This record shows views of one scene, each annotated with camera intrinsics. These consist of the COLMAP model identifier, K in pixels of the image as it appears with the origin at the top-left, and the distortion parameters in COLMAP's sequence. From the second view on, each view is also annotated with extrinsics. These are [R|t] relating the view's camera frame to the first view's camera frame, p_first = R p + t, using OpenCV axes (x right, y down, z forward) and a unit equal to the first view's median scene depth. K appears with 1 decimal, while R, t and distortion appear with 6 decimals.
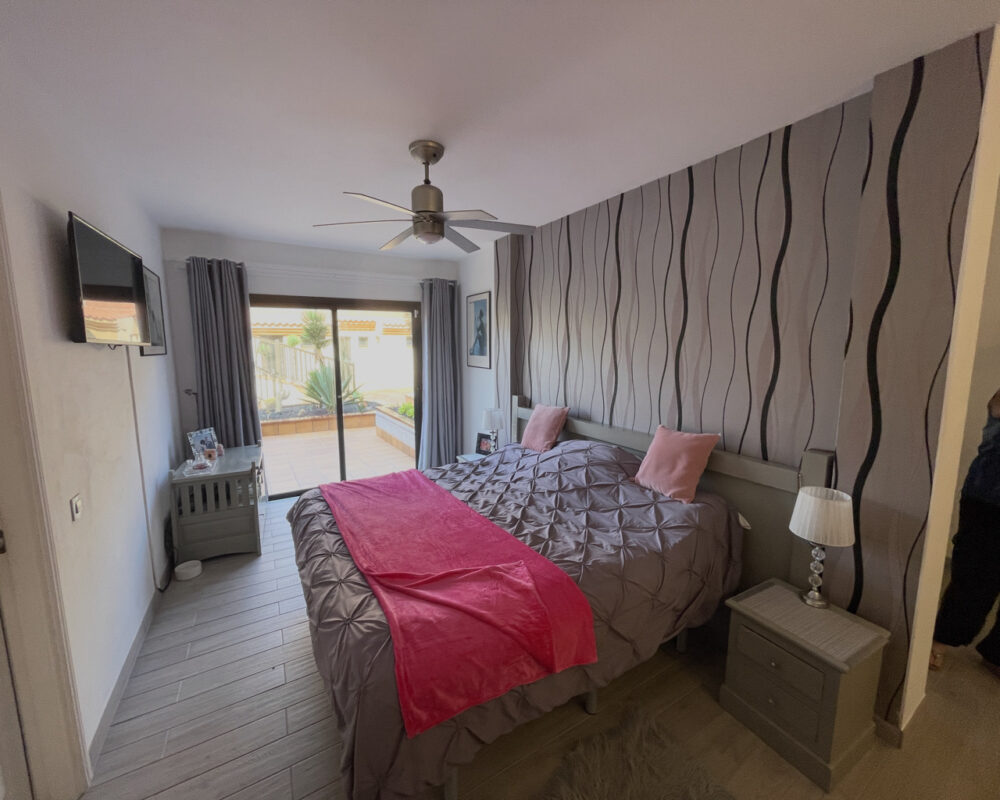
lens RADIAL K [[411.9, 0, 497.0], [0, 411.9, 387.3], [0, 0, 1]] dist [-0.000777, -0.000110]
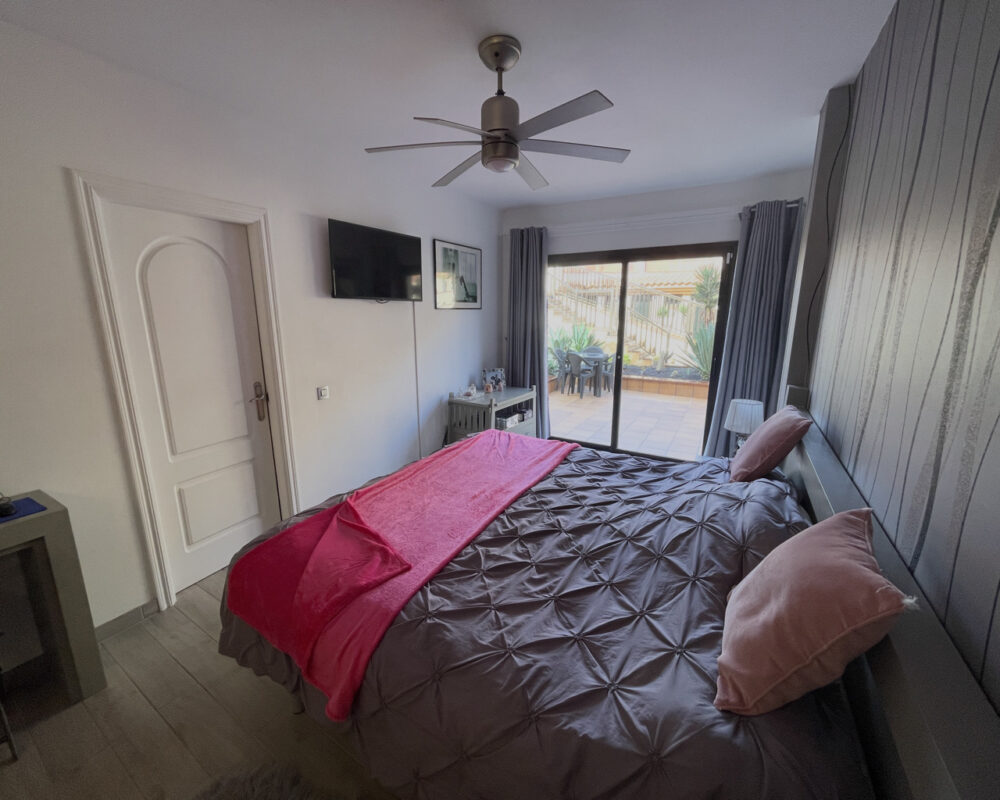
lens RADIAL K [[411.9, 0, 497.0], [0, 411.9, 387.3], [0, 0, 1]] dist [-0.000777, -0.000110]
pose [[0.459382, 0.174396, -0.870950, 0.391693], [-0.092299, 0.984600, 0.148470, -0.028502], [0.883430, 0.012183, 0.468404, 0.383310]]
